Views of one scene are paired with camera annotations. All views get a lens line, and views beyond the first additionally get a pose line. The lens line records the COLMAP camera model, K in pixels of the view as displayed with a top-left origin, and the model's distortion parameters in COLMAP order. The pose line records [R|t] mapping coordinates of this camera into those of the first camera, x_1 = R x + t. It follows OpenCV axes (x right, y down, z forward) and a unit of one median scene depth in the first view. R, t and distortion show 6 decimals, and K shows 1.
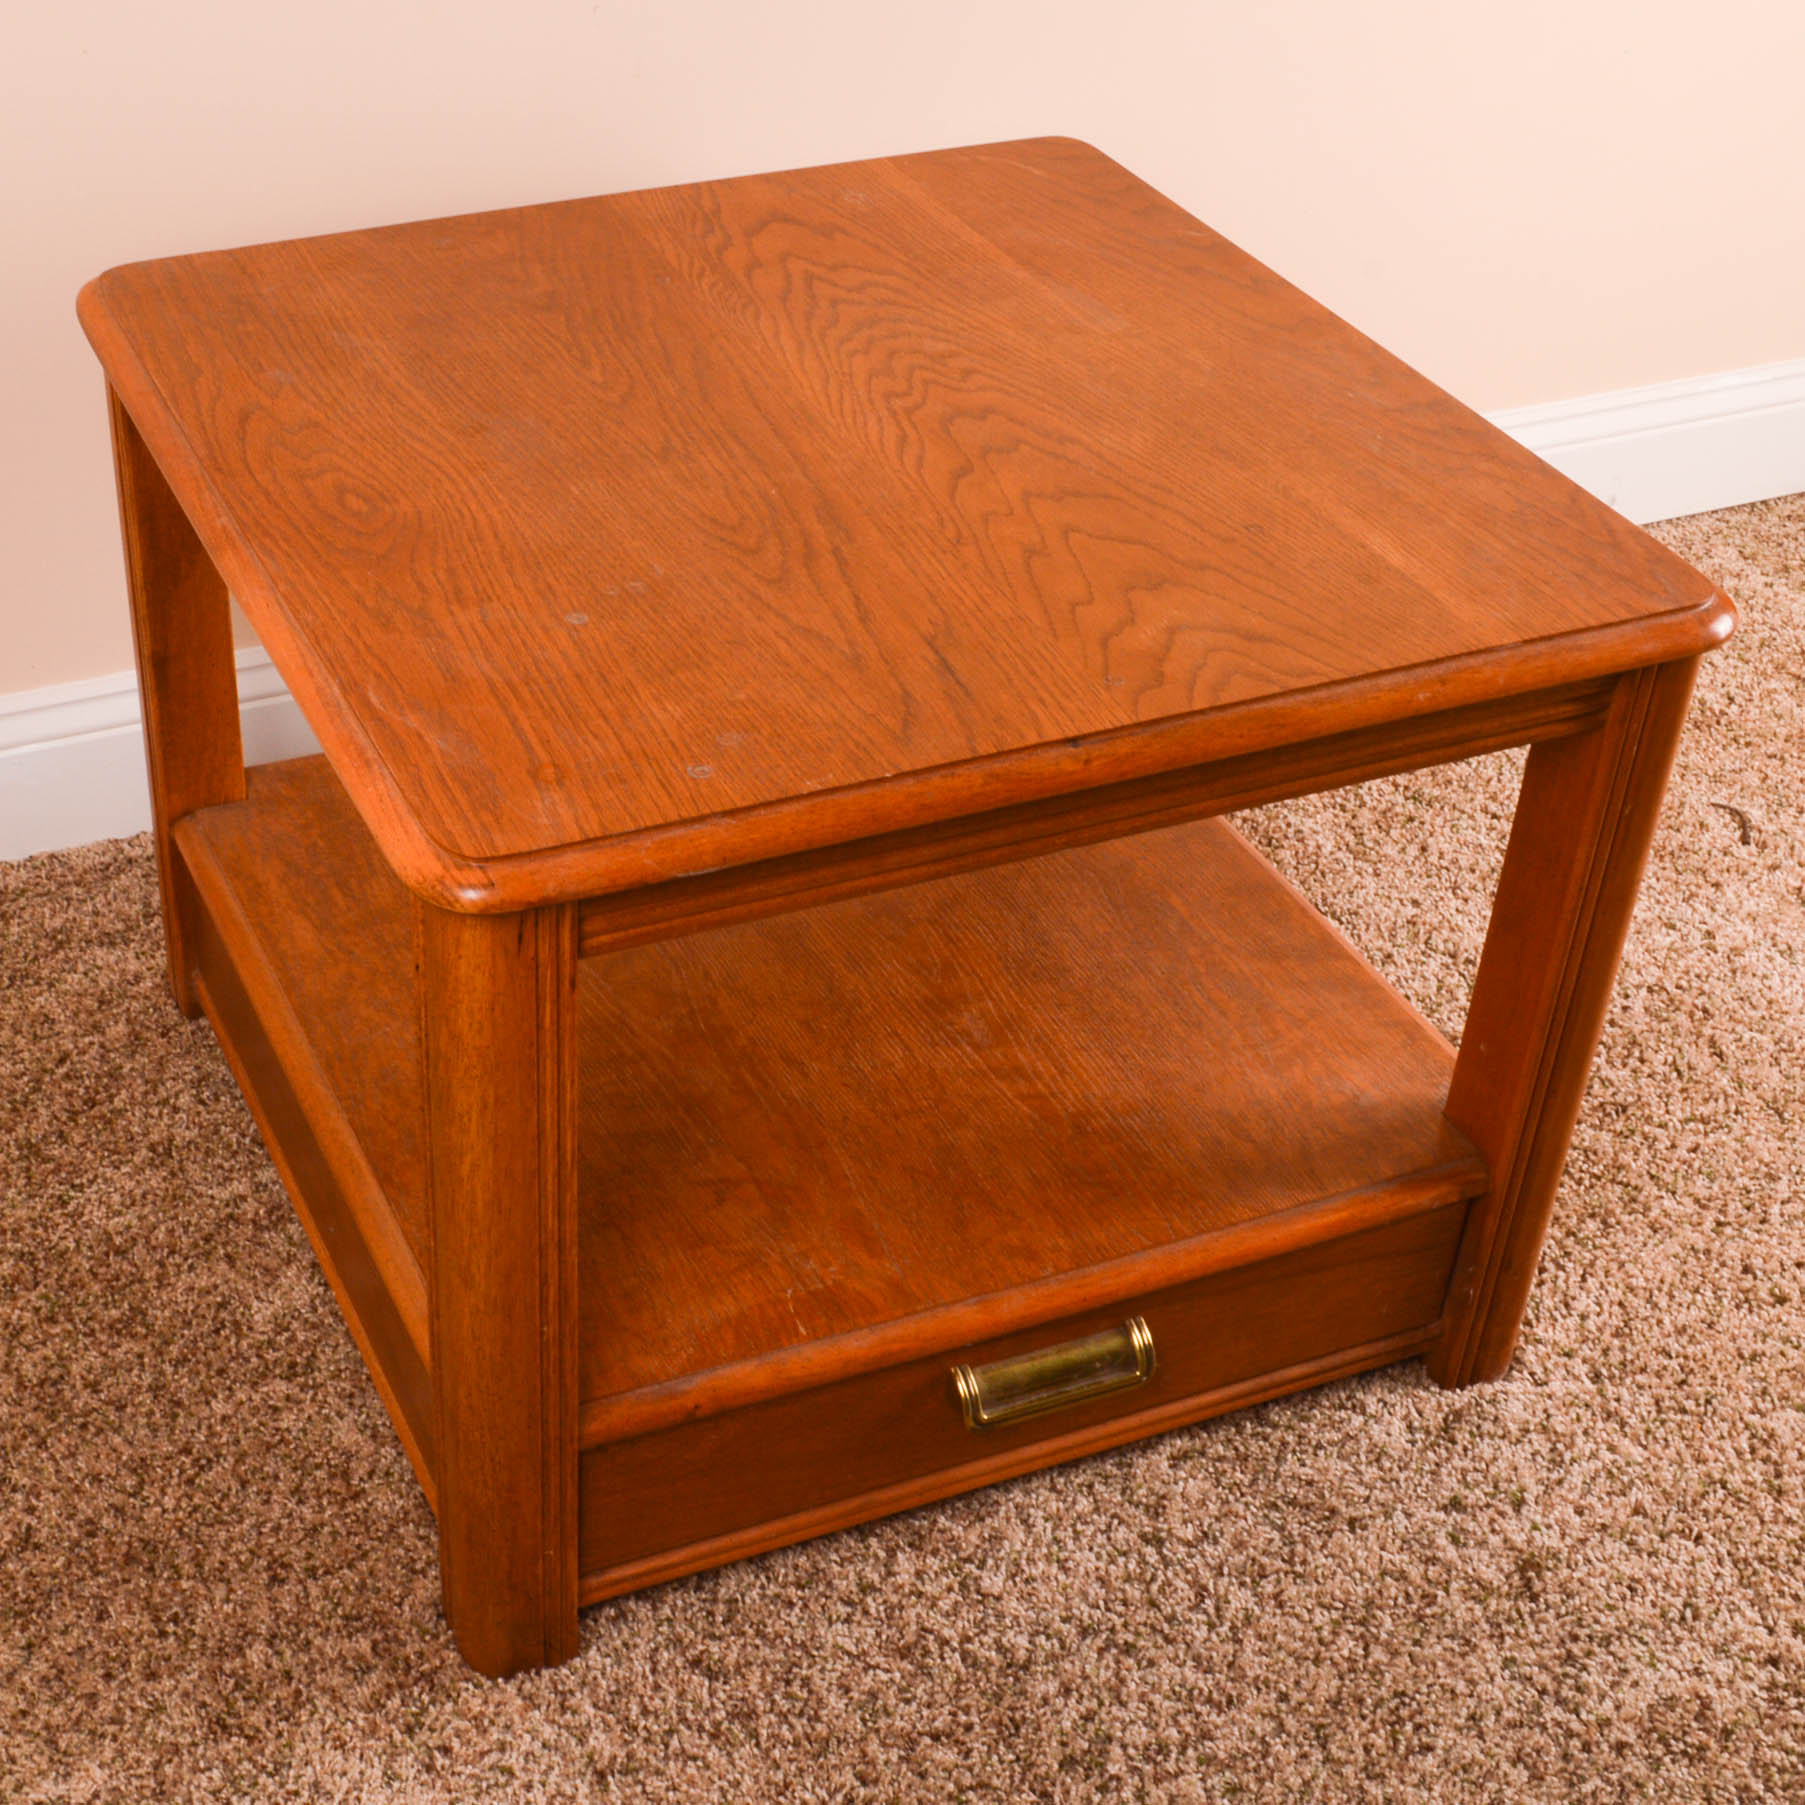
lens RADIAL K [[2843.4, 0, 608.1], [0, 2843.4, 975.4], [0, 0, 1]] dist [-0.064965, 0.000000]
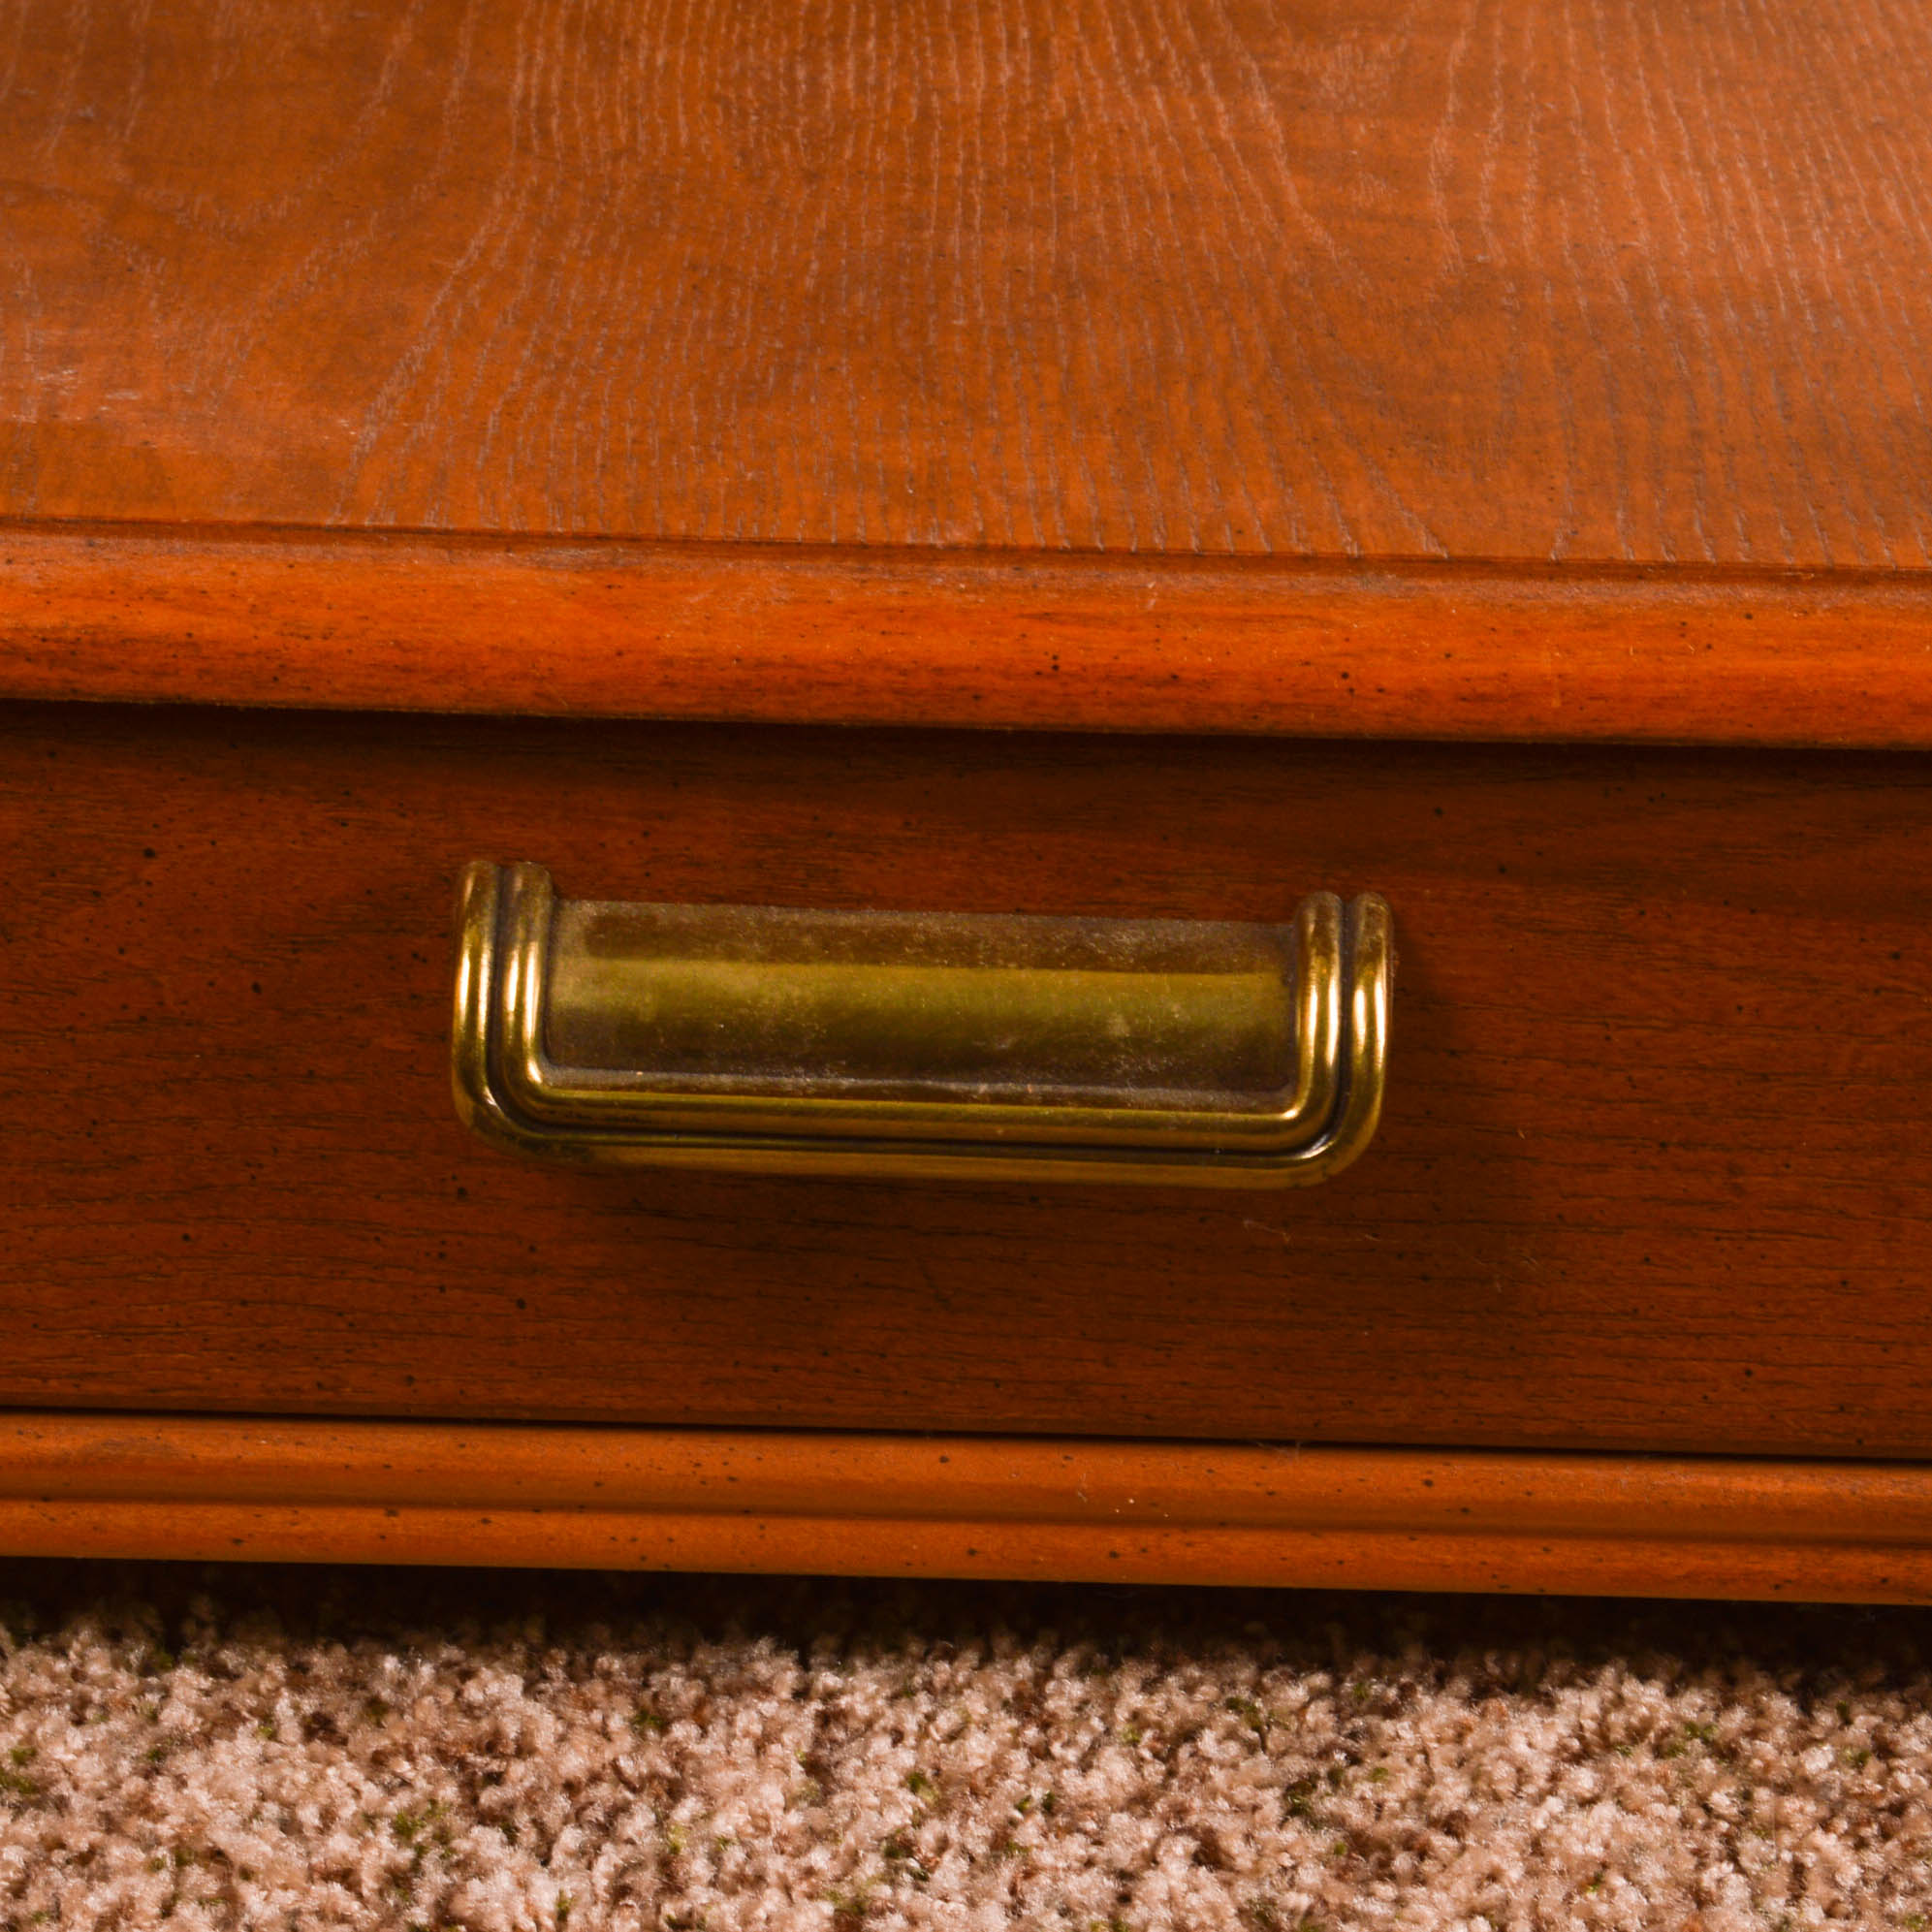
lens RADIAL K [[6710.7, 0, 905.3], [0, 6710.7, 935.9], [0, 0, 1]] dist [0.025548, 0.000000]
pose [[0.927187, 0.165975, -0.335821, 0.337065], [-0.238002, 0.953297, -0.185959, 0.234791], [0.289272, 0.252345, 0.923387, 0.482652]]
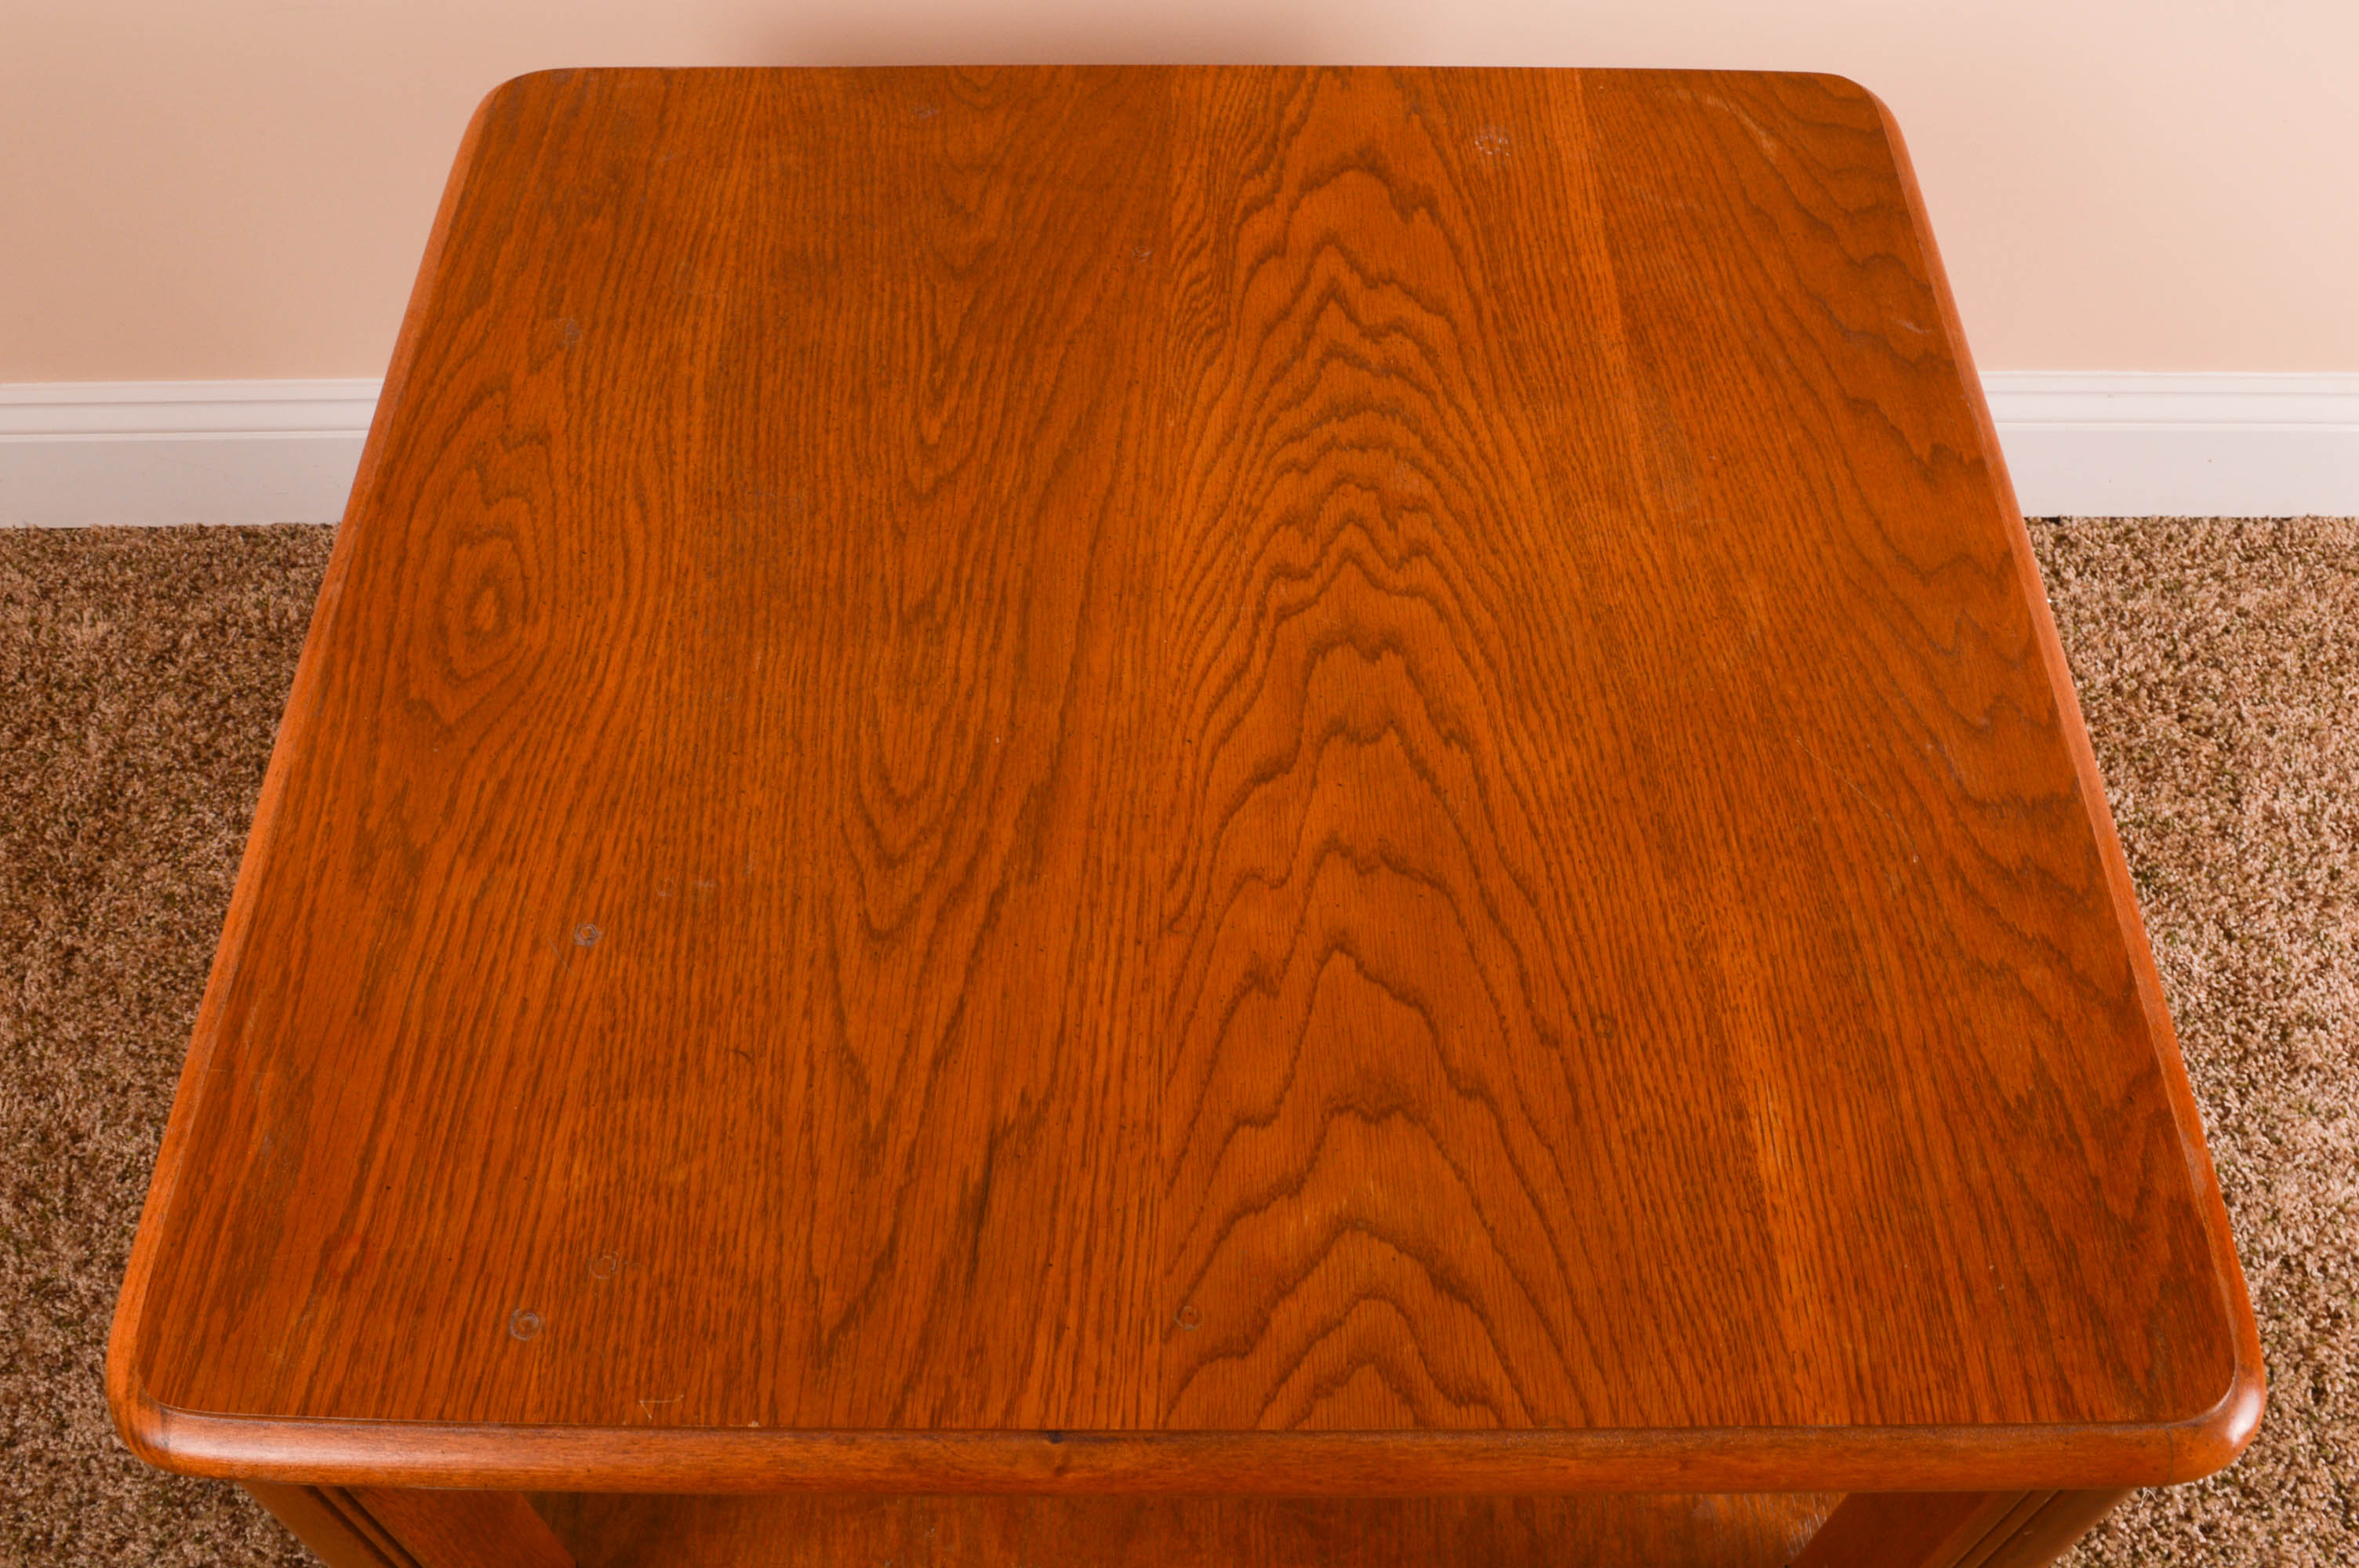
lens RADIAL K [[2209.8, 0, 1153.9], [0, 2209.8, 786.1], [0, 0, 1]] dist [-0.069320, 0.000000]
pose [[0.927611, 0.296326, -0.227438, 0.213656], [-0.213131, 0.919879, 0.329239, -0.332652], [0.306778, -0.256931, 0.916446, 0.459947]]
